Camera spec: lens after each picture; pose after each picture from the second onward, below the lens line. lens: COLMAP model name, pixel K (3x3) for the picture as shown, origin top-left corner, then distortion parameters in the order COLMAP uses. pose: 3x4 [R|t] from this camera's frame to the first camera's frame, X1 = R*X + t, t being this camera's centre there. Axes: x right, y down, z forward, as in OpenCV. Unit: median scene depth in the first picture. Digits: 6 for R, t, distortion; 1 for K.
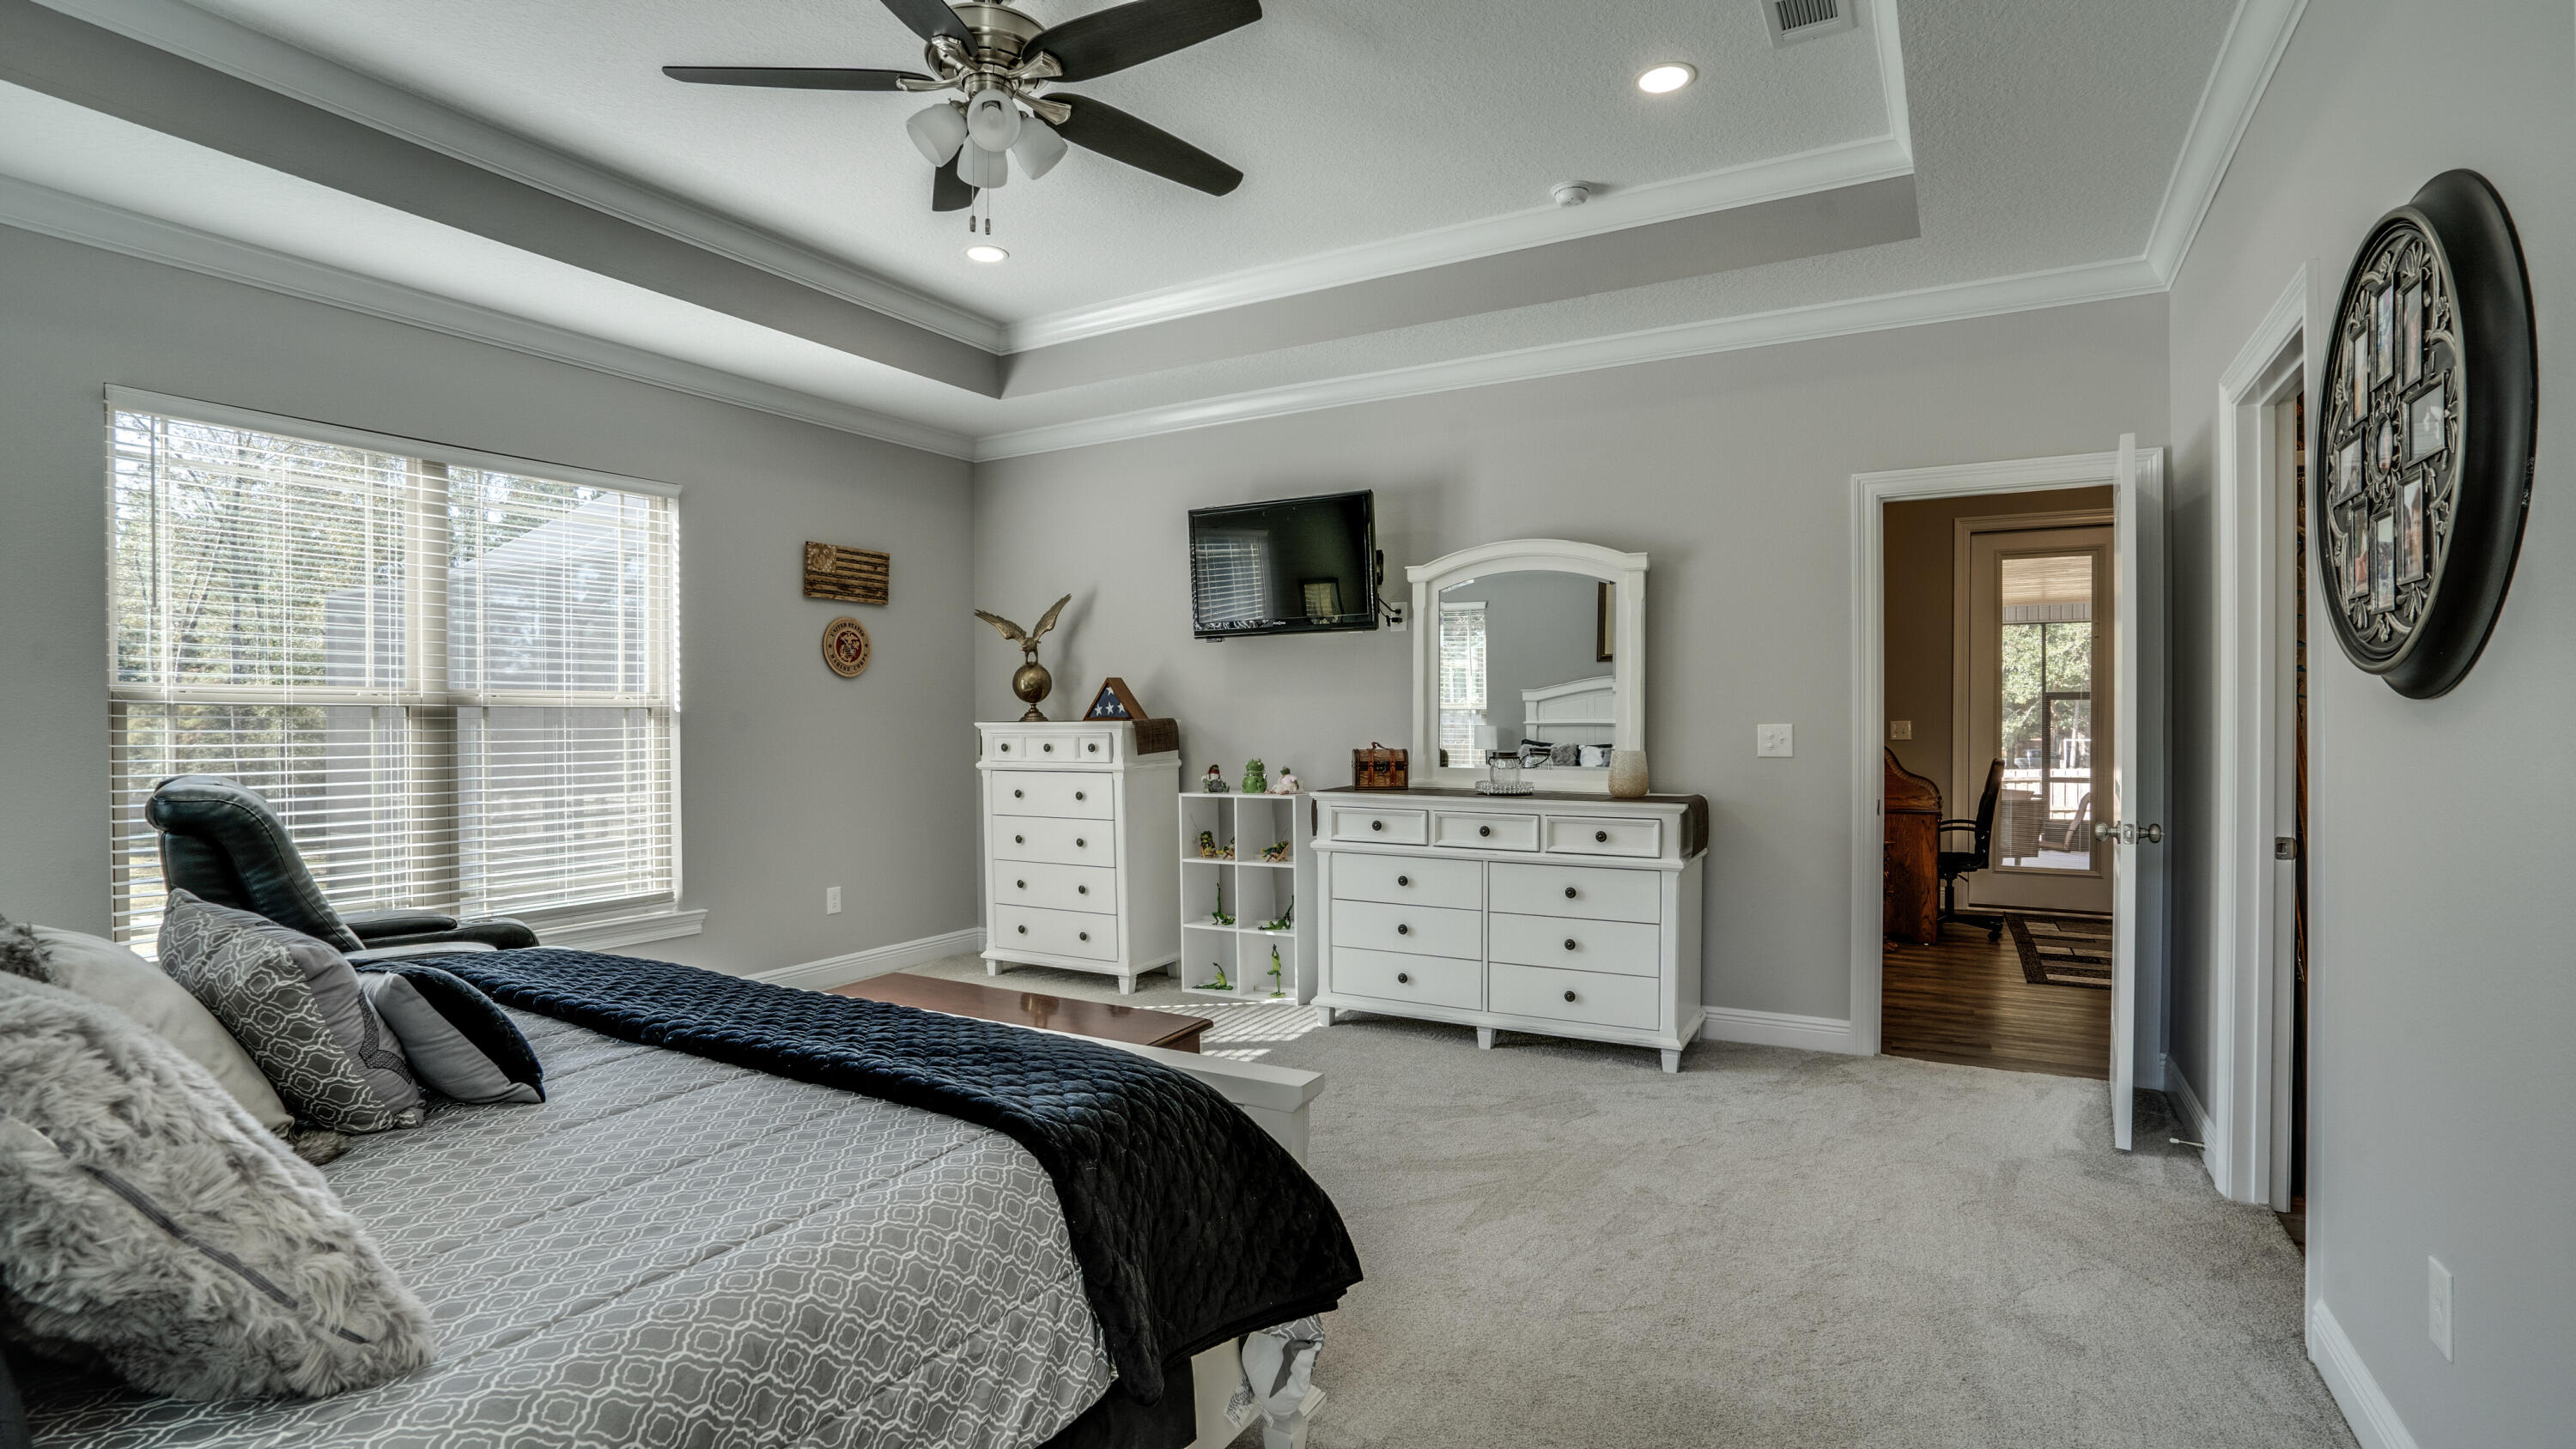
lens RADIAL K [[1194.3, 0, 1286.7], [0, 1194.3, 731.0], [0, 0, 1]] dist [-0.064738, 0.027315]
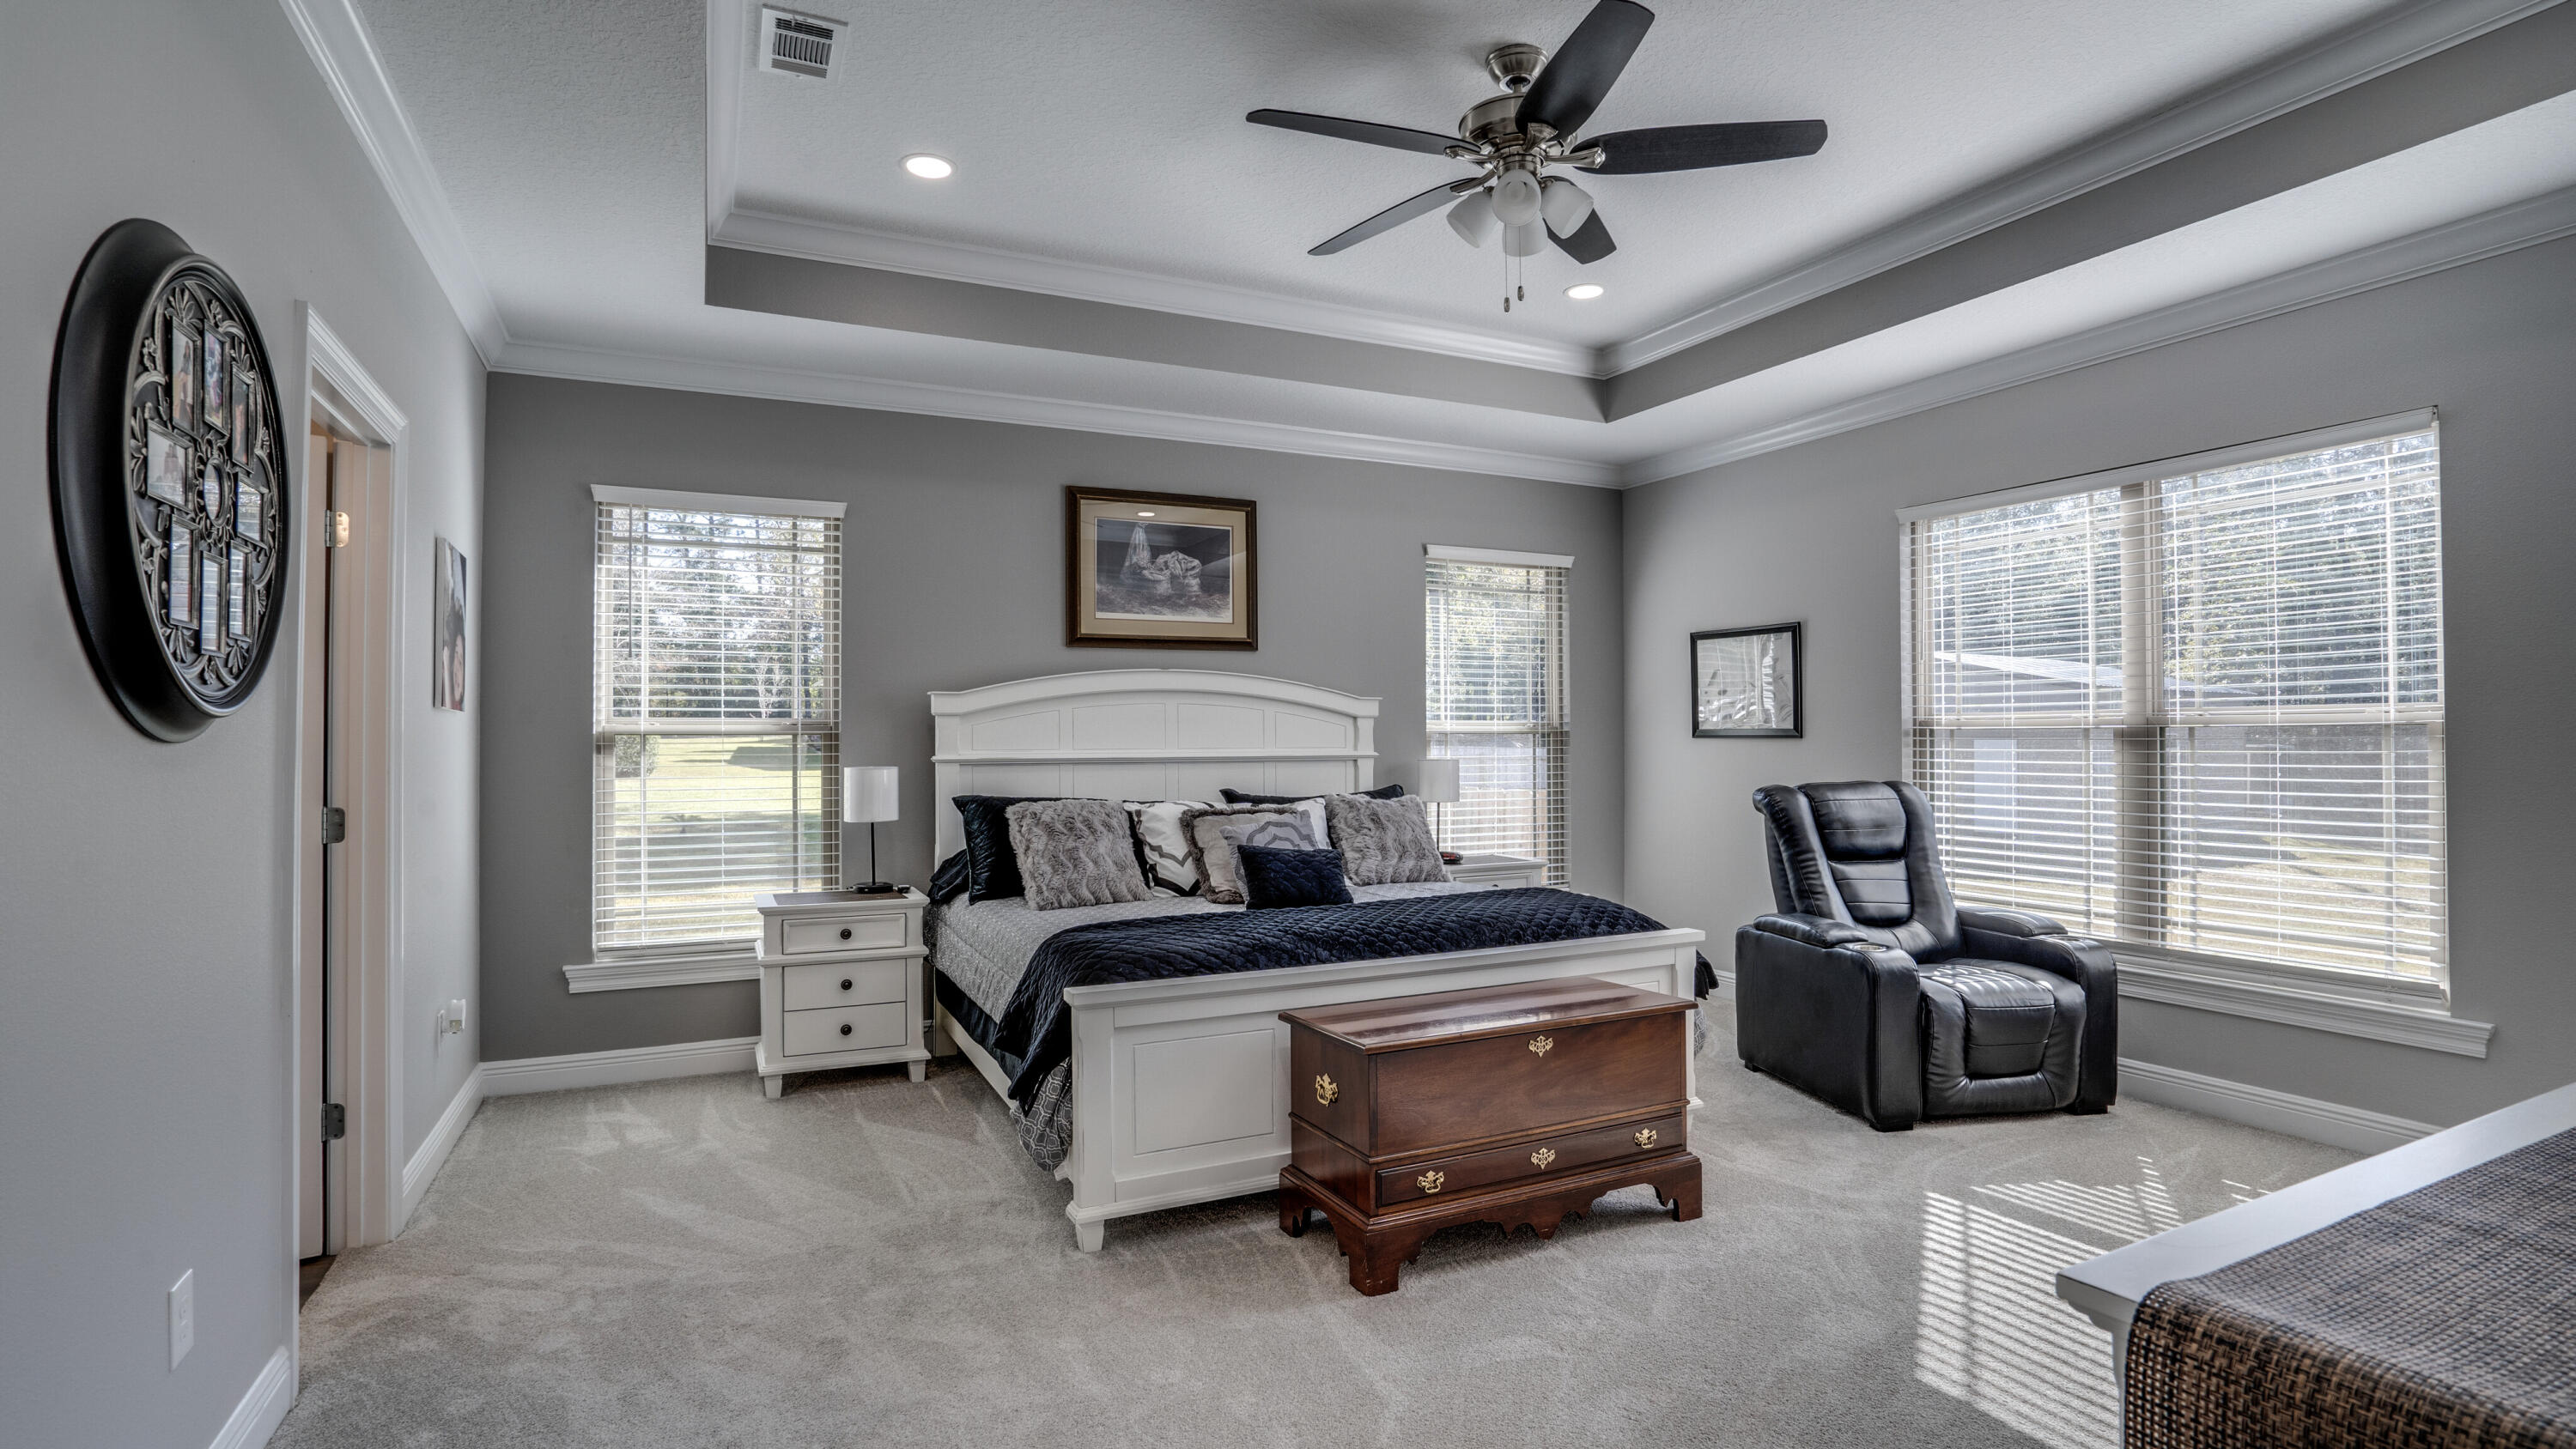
lens RADIAL K [[1227.6, 0, 1294.1], [0, 1227.6, 733.3], [0, 0, 1]] dist [-0.067750, 0.031073]
pose [[-0.572235, -0.000388, -0.820090, 0.456186], [-0.002802, 0.999995, 0.001482, -0.013536], [0.820085, 0.003146, -0.572233, 0.854868]]
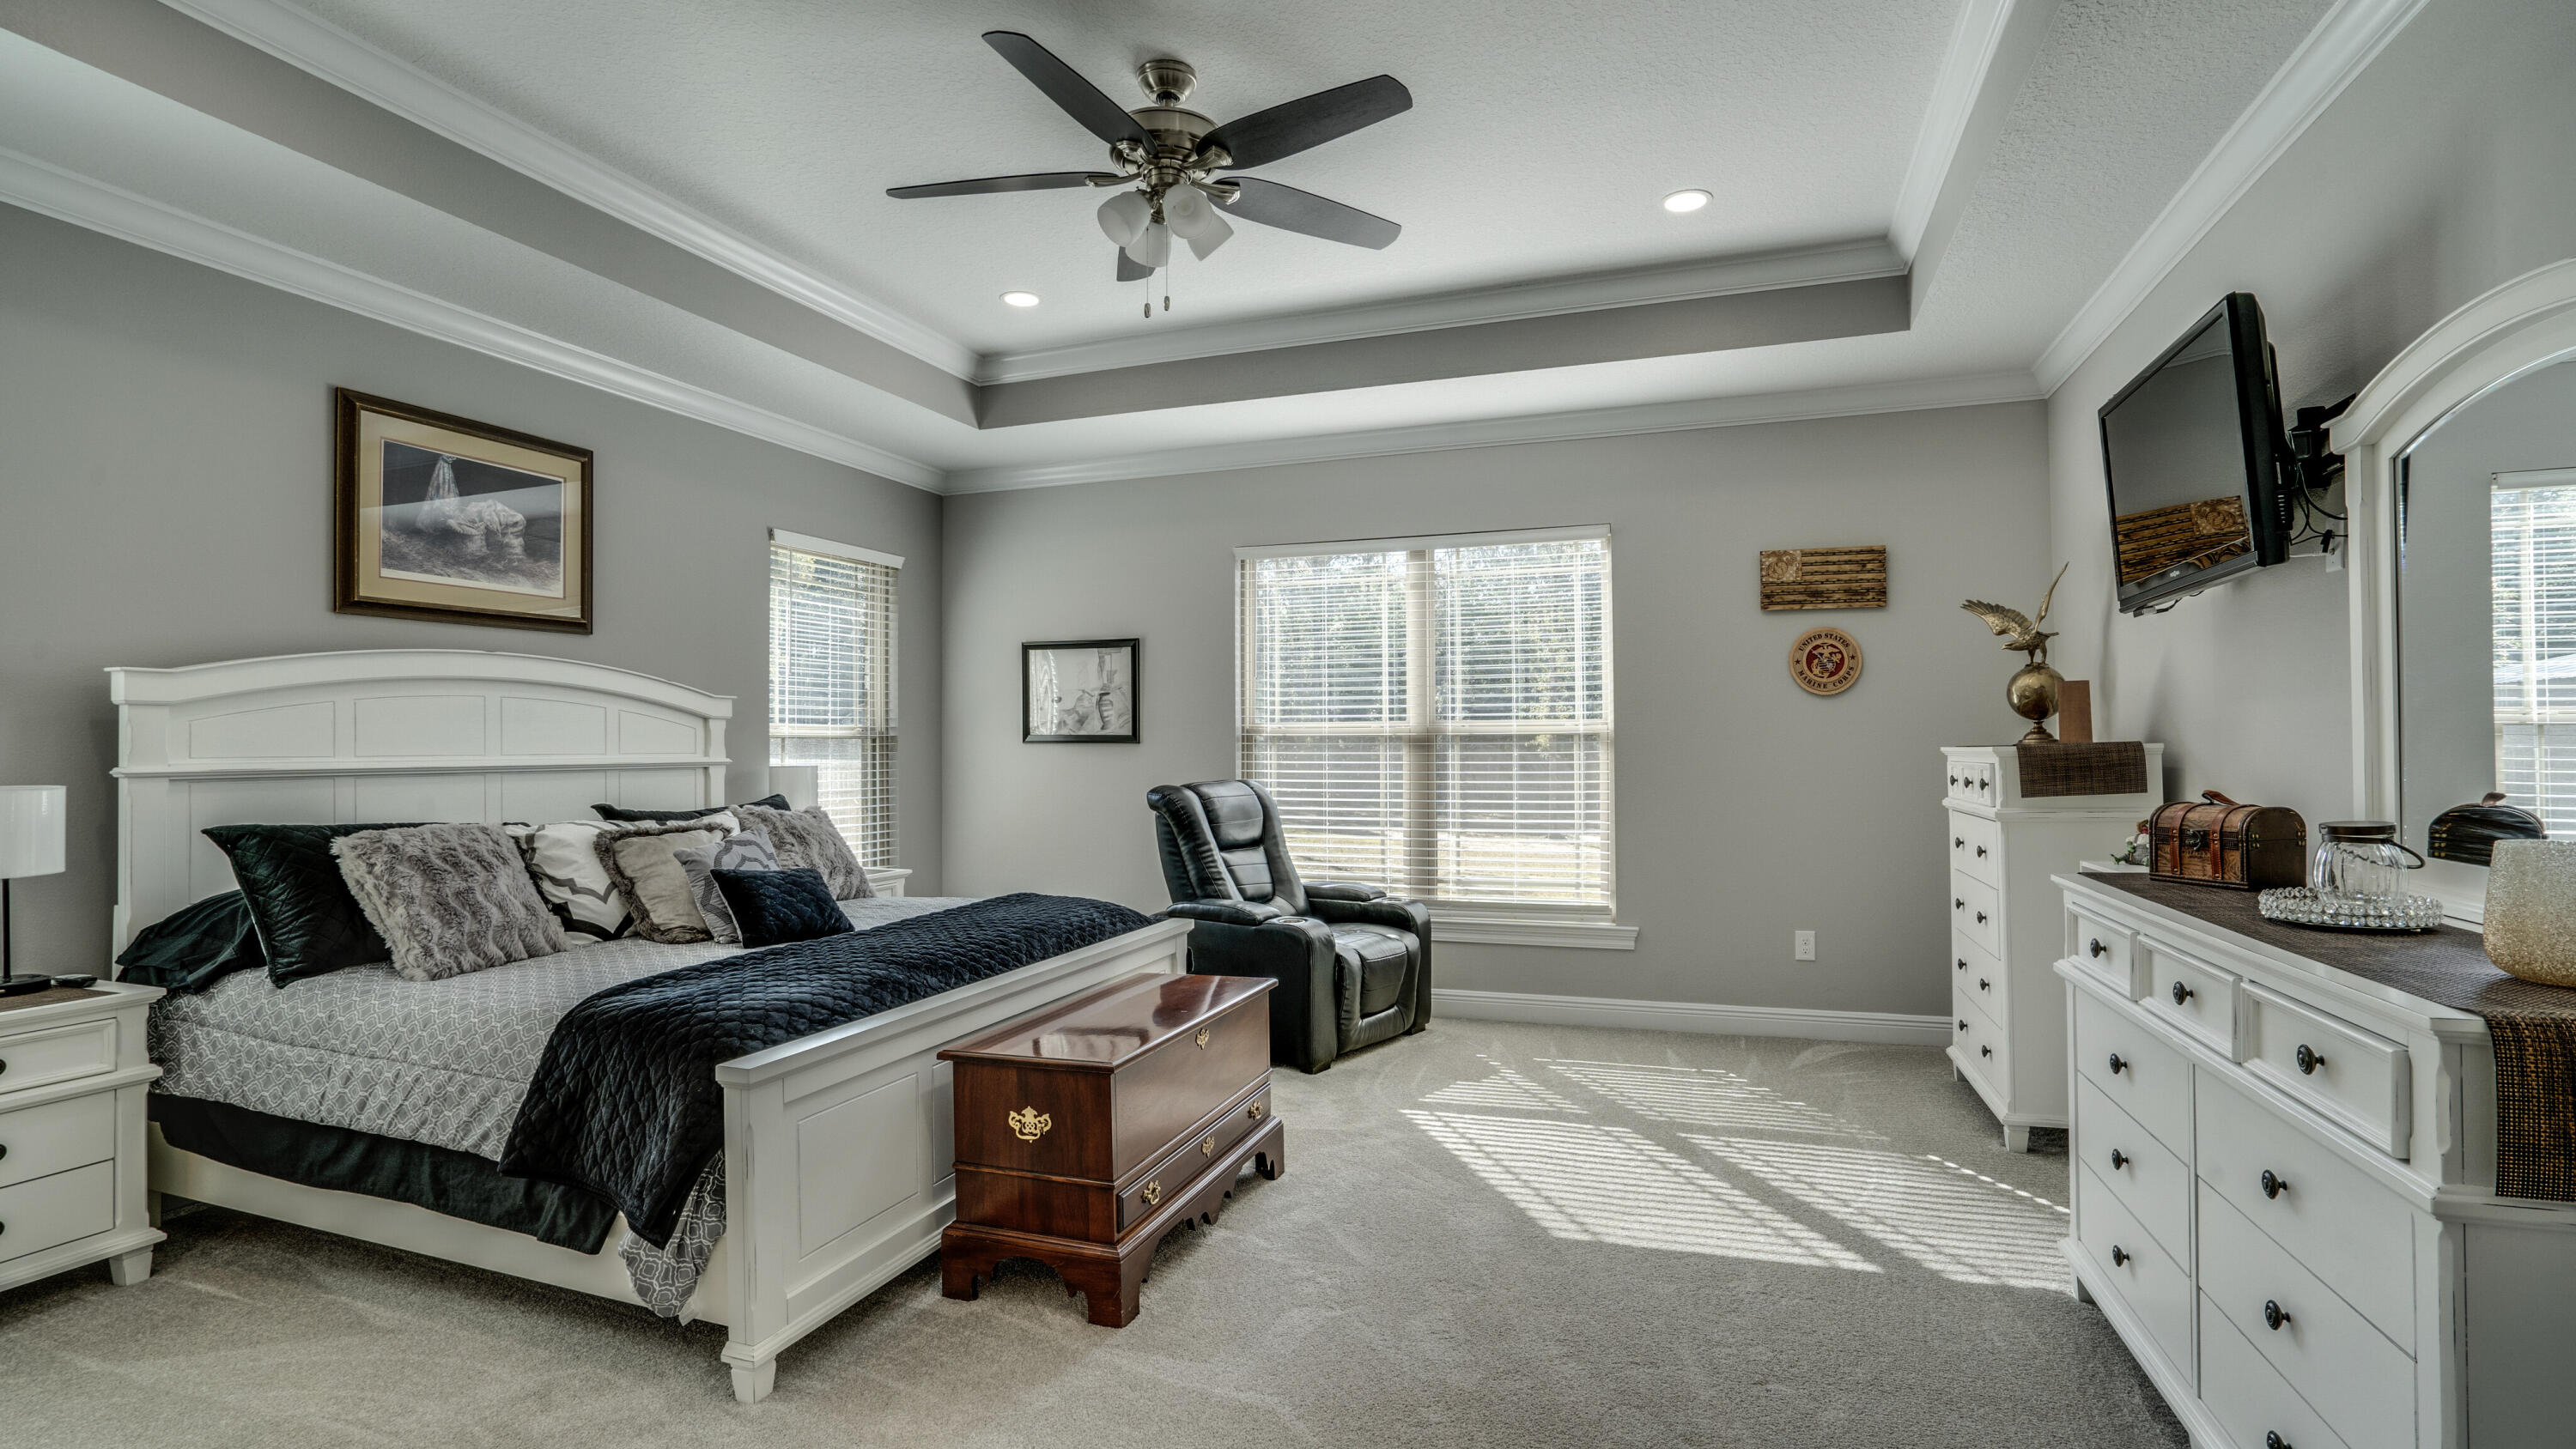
lens RADIAL K [[1194.3, 0, 1286.7], [0, 1194.3, 731.0], [0, 0, 1]] dist [-0.064738, 0.027315]
pose [[0.164485, -0.010705, -0.986321, 0.500371], [-0.005408, 0.999916, -0.011754, -0.007707], [0.986365, 0.007268, 0.164414, 0.539634]]
